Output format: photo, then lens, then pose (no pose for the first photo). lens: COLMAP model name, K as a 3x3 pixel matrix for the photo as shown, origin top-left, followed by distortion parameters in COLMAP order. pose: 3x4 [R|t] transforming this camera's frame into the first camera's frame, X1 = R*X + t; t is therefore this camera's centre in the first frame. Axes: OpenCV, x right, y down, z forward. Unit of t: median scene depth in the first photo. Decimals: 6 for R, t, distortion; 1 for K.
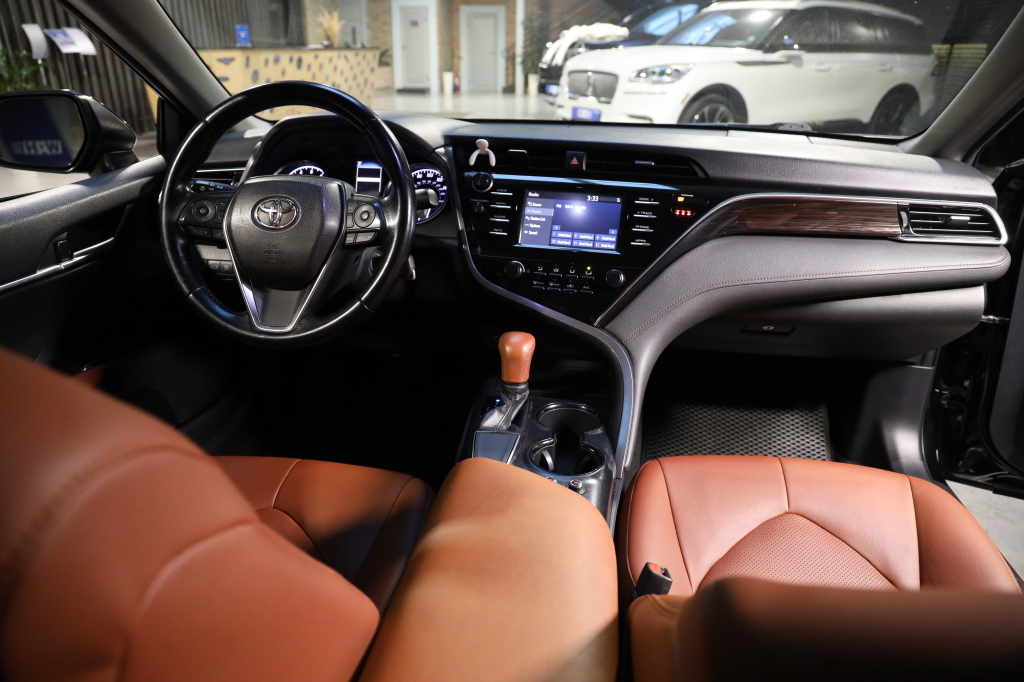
lens RADIAL K [[719.1, 0, 522.1], [0, 719.1, 330.0], [0, 0, 1]] dist [-0.079079, 0.034478]
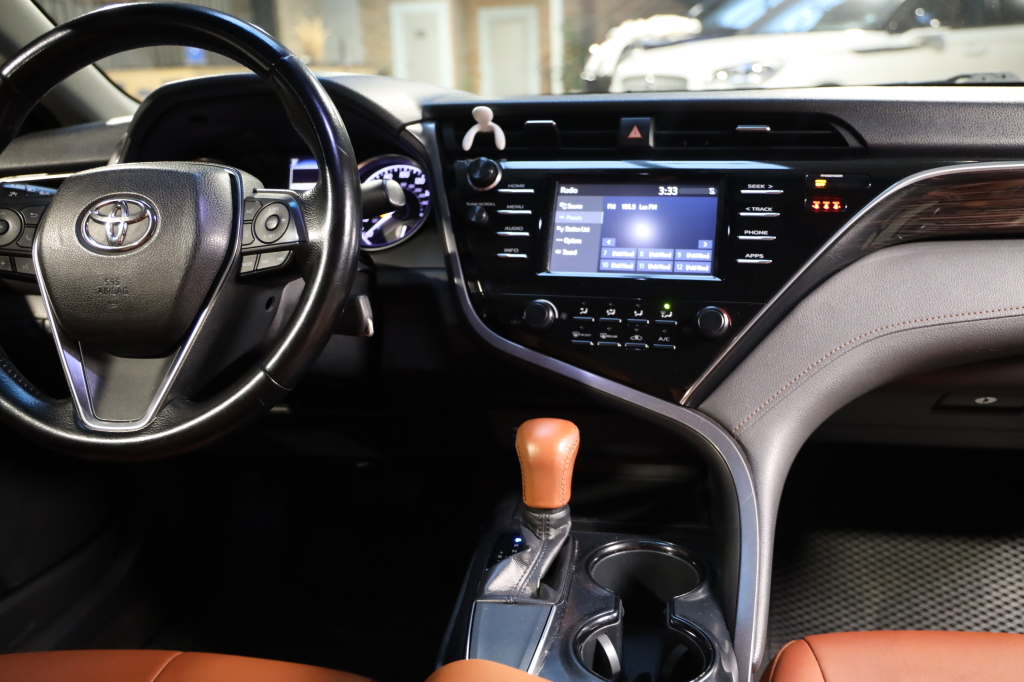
lens RADIAL K [[930.1, 0, 518.8], [0, 930.1, 341.2], [0, 0, 1]] dist [0.026583, 0.000000]
pose [[0.997805, -0.035456, -0.055931, 0.013445], [0.030219, 0.995315, -0.091842, 0.008067], [0.058926, 0.089950, 0.994202, 0.232774]]
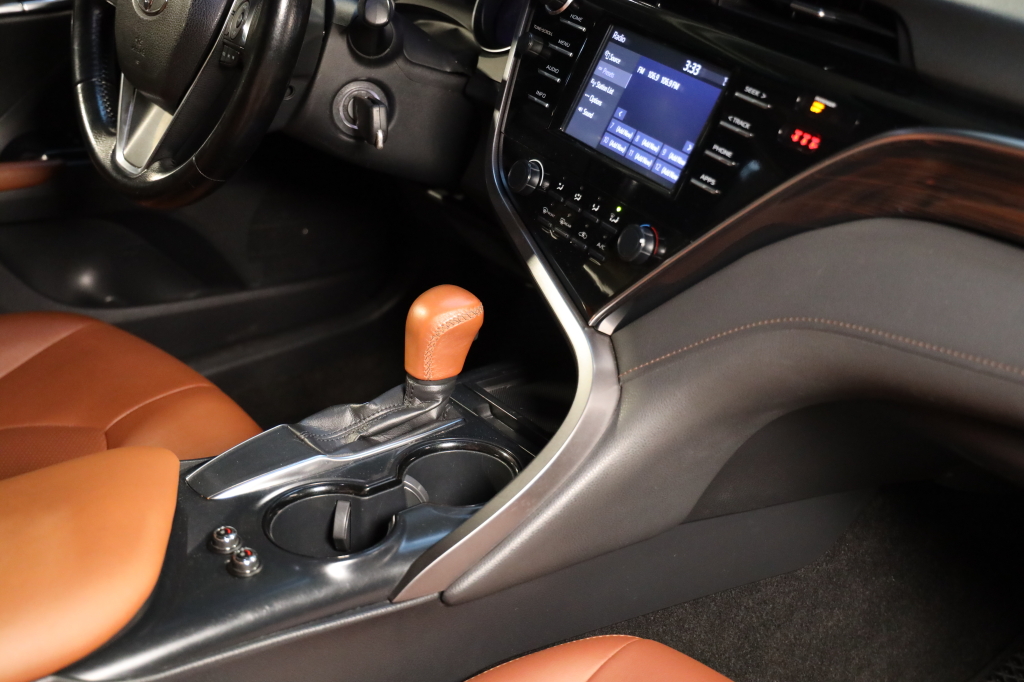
lens RADIAL K [[1519.1, 0, 518.6], [0, 1519.1, 332.6], [0, 0, 1]] dist [0.173349, 0.000000]
pose [[0.659098, 0.310754, -0.684851, 0.752953], [-0.256696, 0.948907, 0.183528, -0.172923], [0.706892, 0.054835, 0.705193, 0.229028]]
